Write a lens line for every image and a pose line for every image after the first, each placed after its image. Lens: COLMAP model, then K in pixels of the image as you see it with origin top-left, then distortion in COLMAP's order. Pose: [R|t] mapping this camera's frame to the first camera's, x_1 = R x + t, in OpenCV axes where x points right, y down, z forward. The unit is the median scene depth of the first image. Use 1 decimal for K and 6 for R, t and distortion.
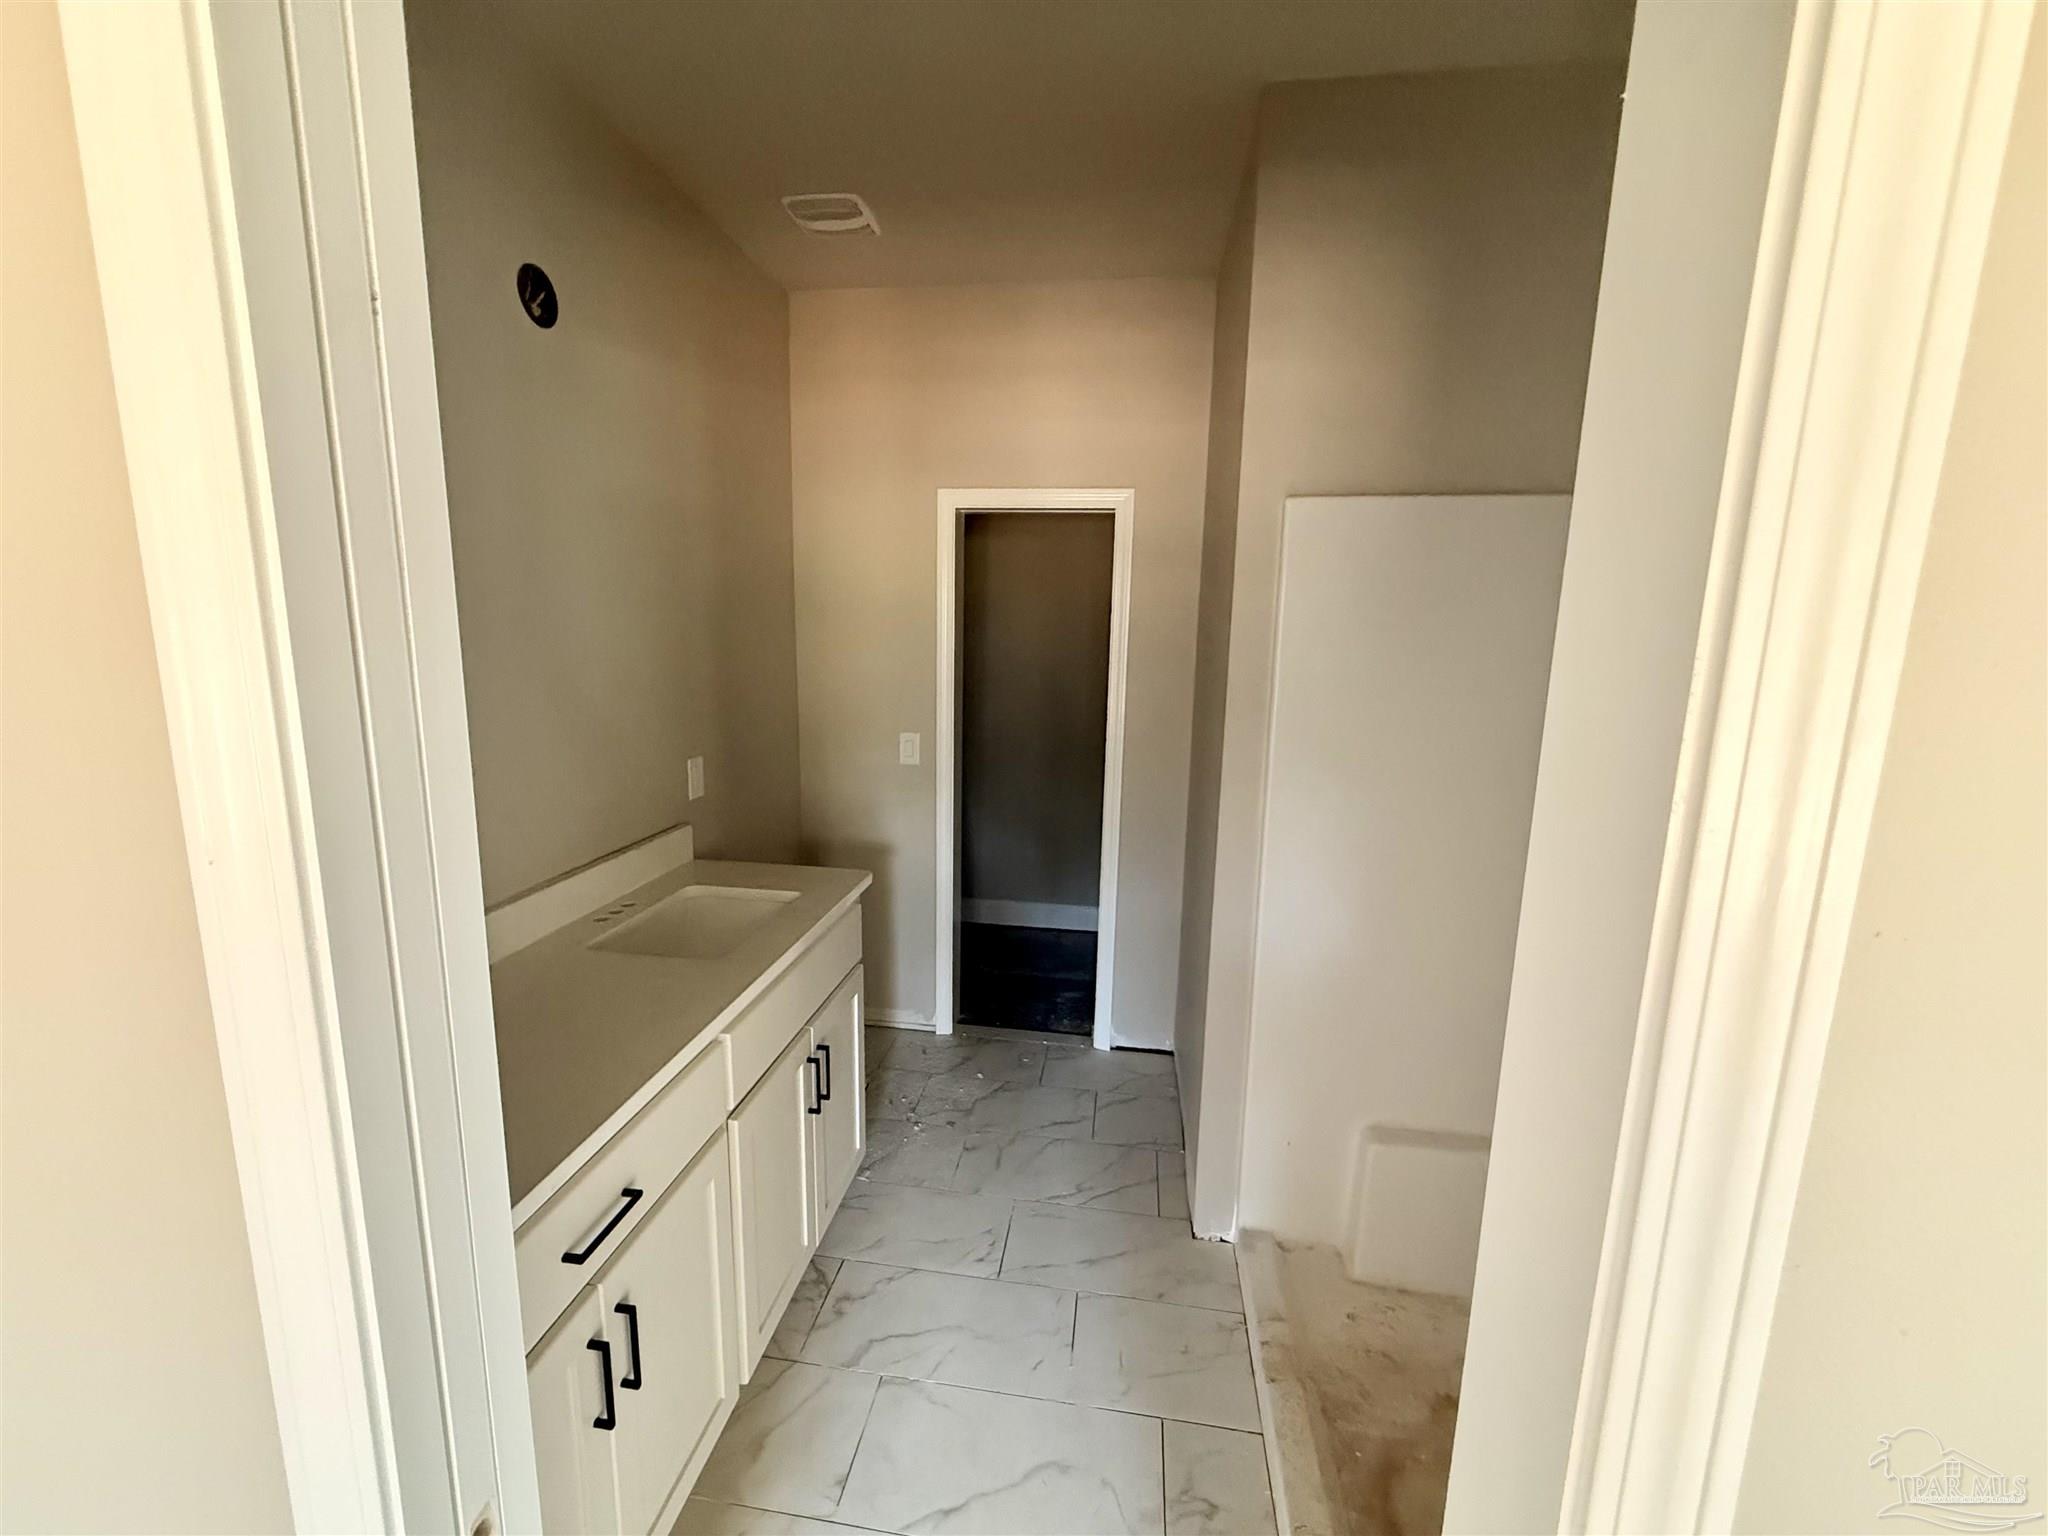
lens RADIAL K [[817.5, 0, 1014.4], [0, 817.5, 766.9], [0, 0, 1]] dist [0.005239, 0.000058]
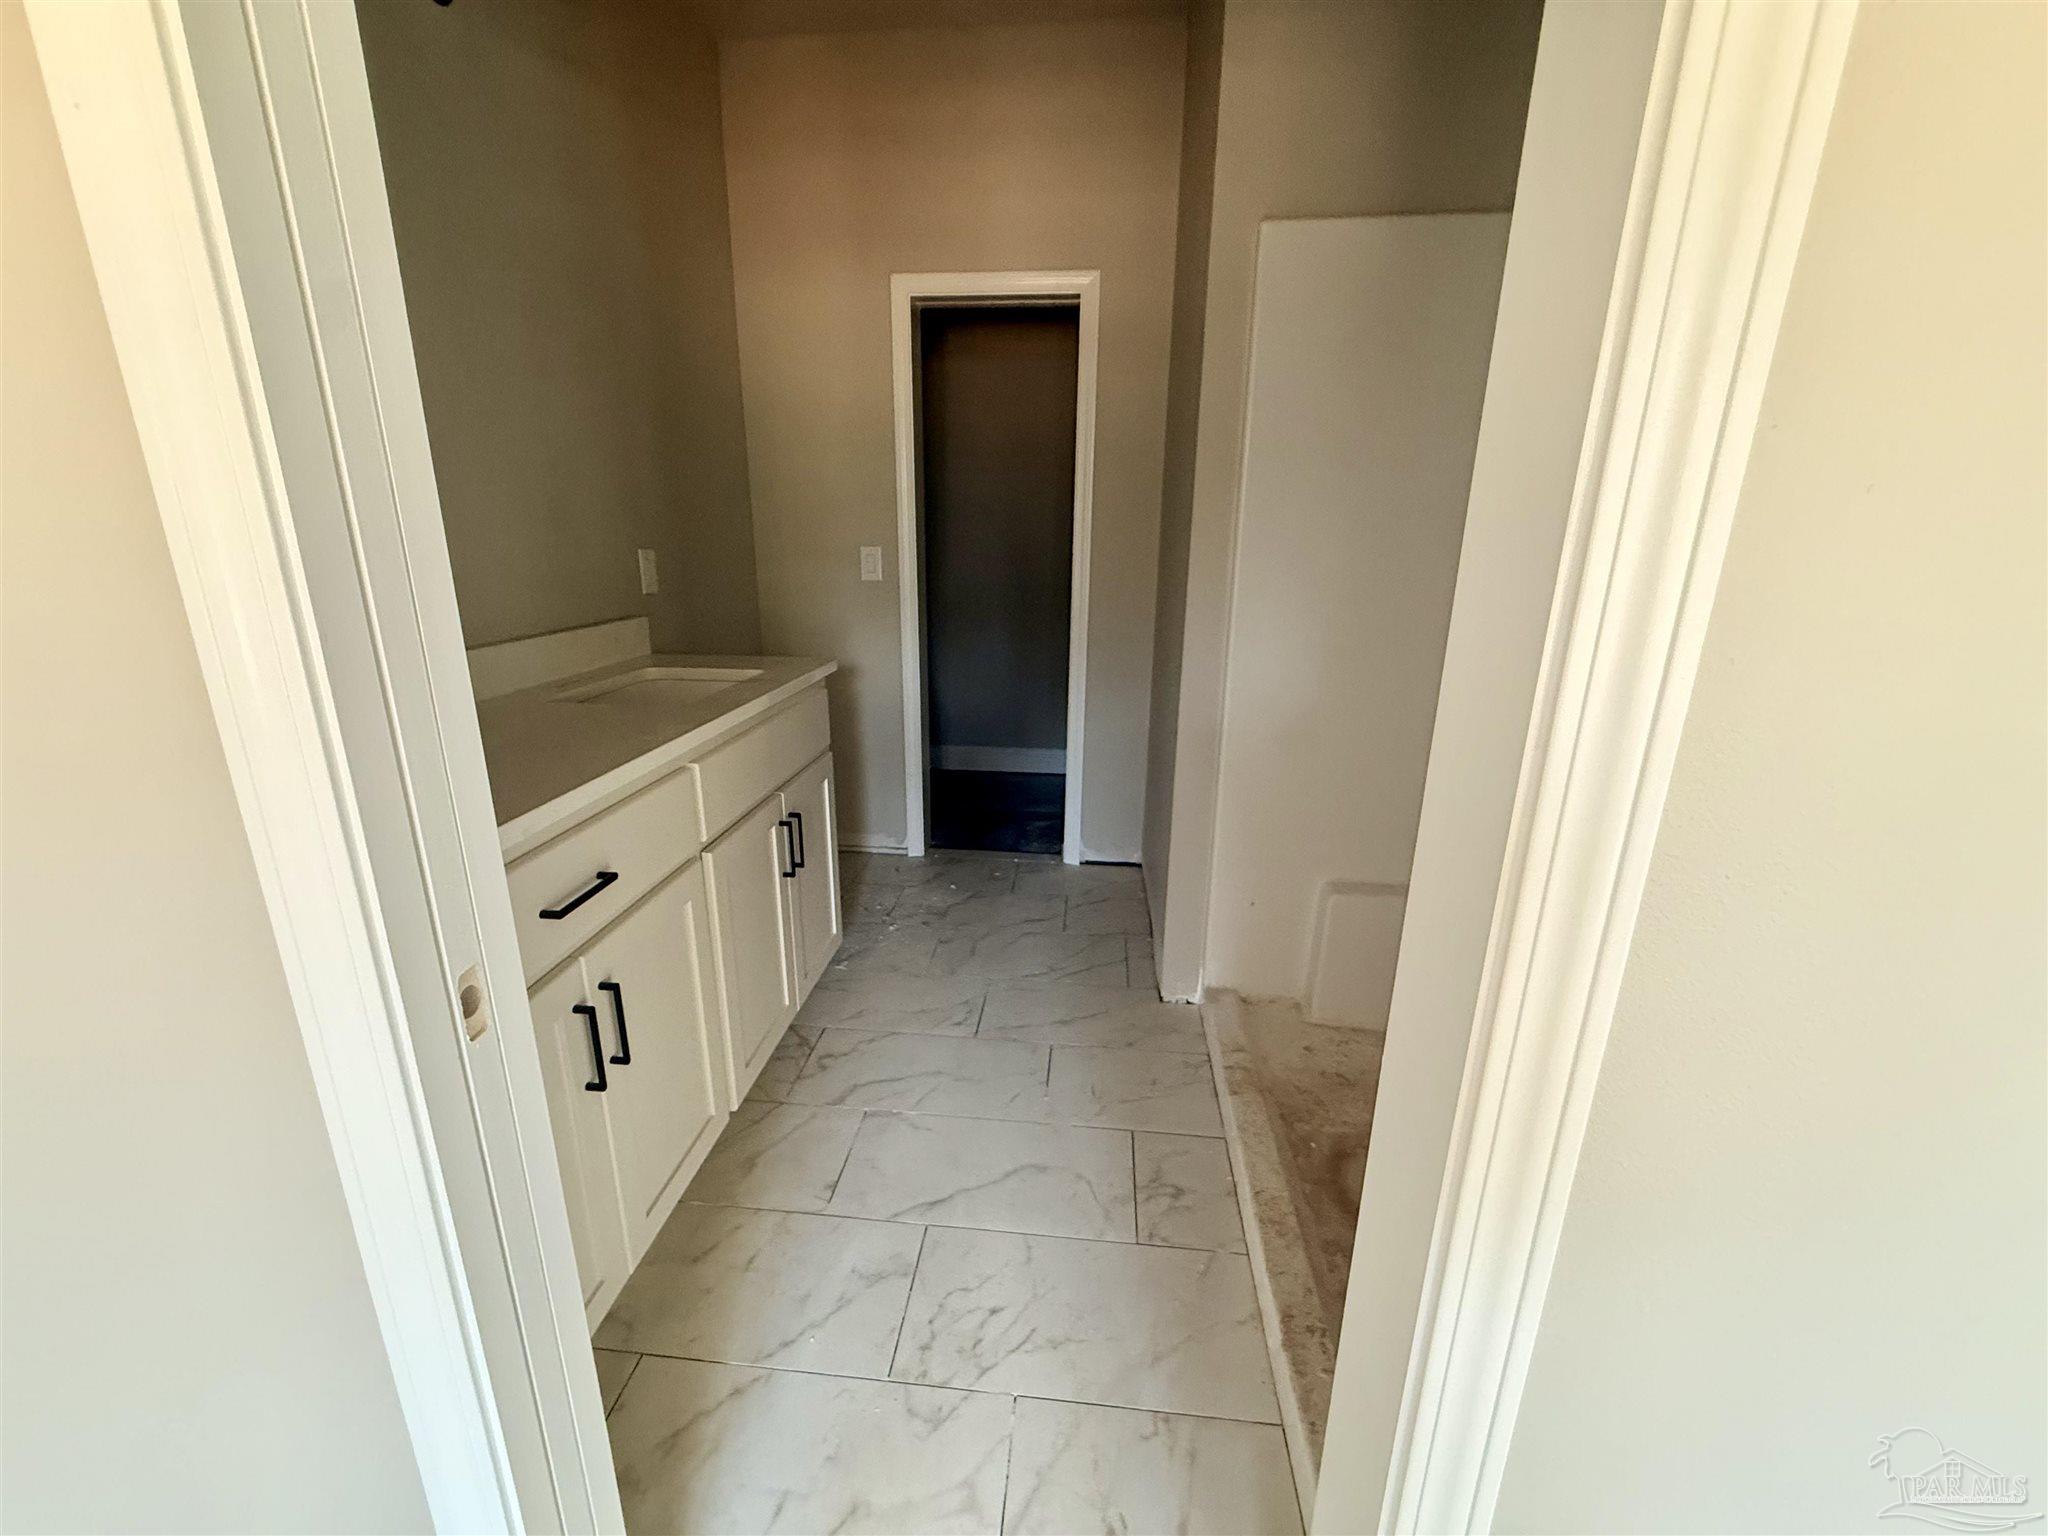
lens RADIAL K [[818.7, 0, 1015.7], [0, 818.7, 768.2], [0, 0, 1]] dist [-0.000220, -0.000137]
pose [[0.998866, -0.022142, 0.042144, -0.005082], [0.017333, 0.993643, 0.111239, 0.170981], [-0.044339, -0.110382, 0.992900, 0.001634]]
